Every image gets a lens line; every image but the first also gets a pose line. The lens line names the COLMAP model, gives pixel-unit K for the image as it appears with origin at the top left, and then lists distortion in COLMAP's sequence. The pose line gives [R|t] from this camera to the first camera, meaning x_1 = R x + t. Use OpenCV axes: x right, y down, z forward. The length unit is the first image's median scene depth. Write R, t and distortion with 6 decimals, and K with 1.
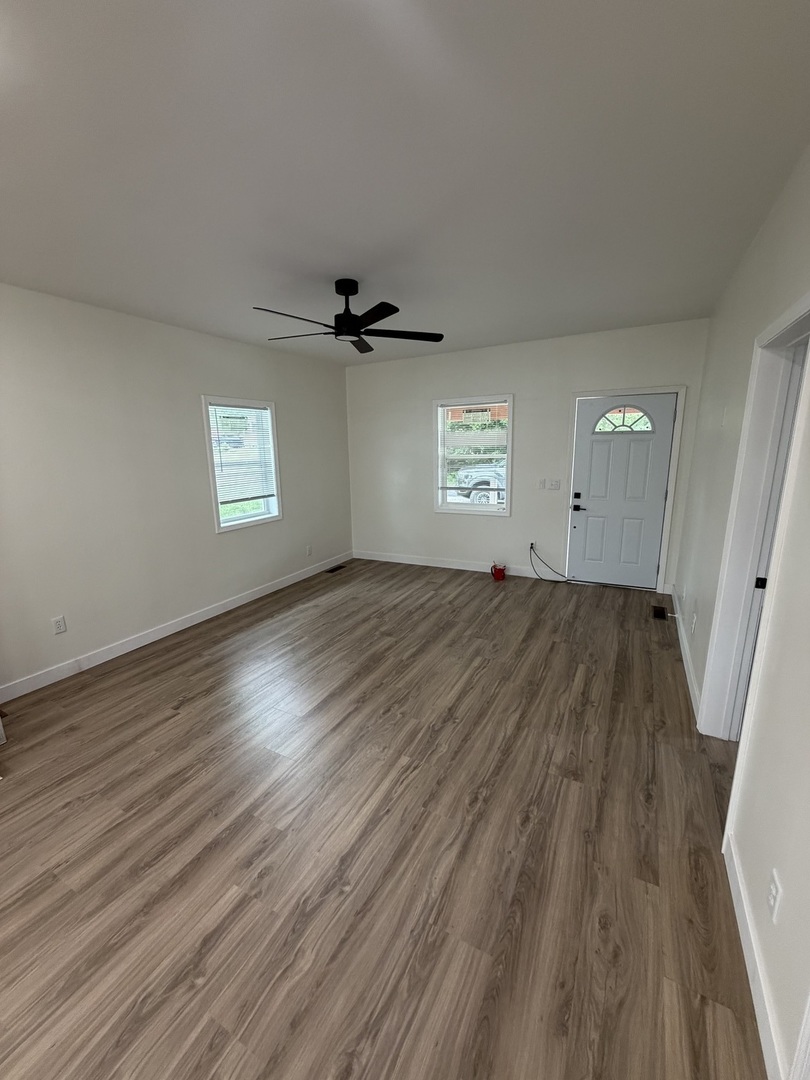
lens RADIAL K [[429.6, 0, 408.4], [0, 429.6, 536.6], [0, 0, 1]] dist [-0.000655, 0.000073]
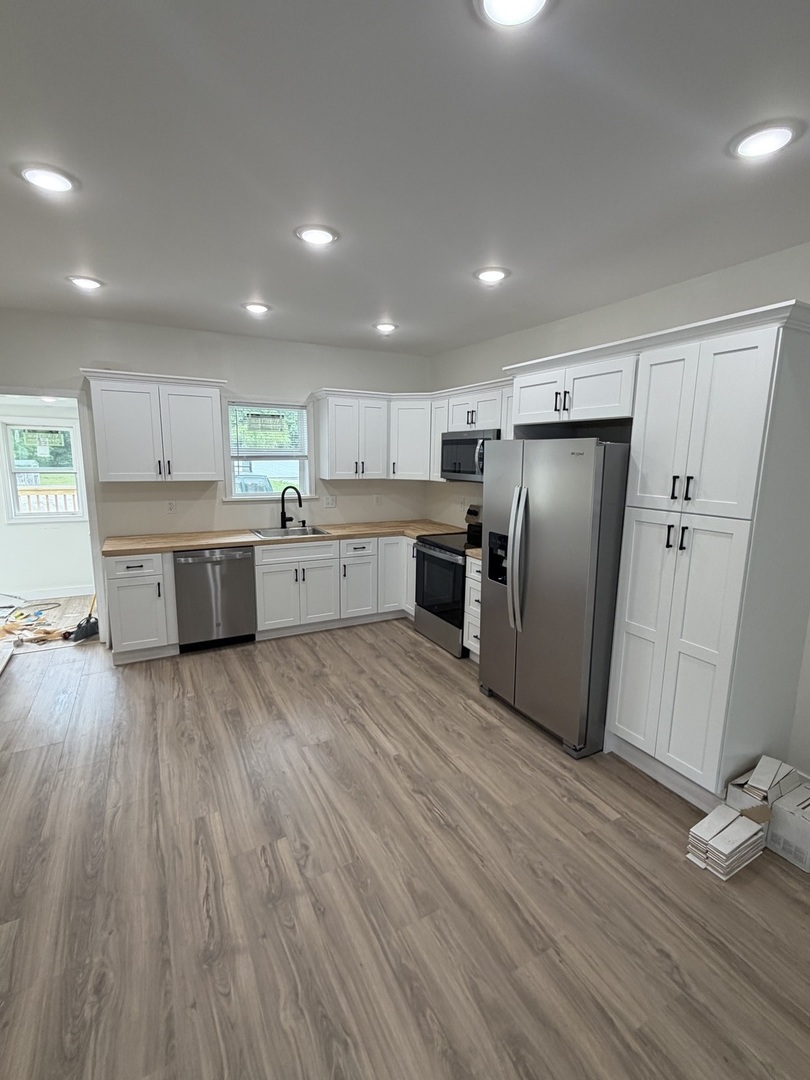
lens RADIAL K [[487.2, 0, 408.4], [0, 487.2, 538.4], [0, 0, 1]] dist [-0.001401, 0.000102]
pose [[-0.553690, 0.153632, -0.818428, 0.007442], [-0.179852, 0.937573, 0.297673, -0.146033], [0.813068, 0.312015, -0.491494, 0.601325]]
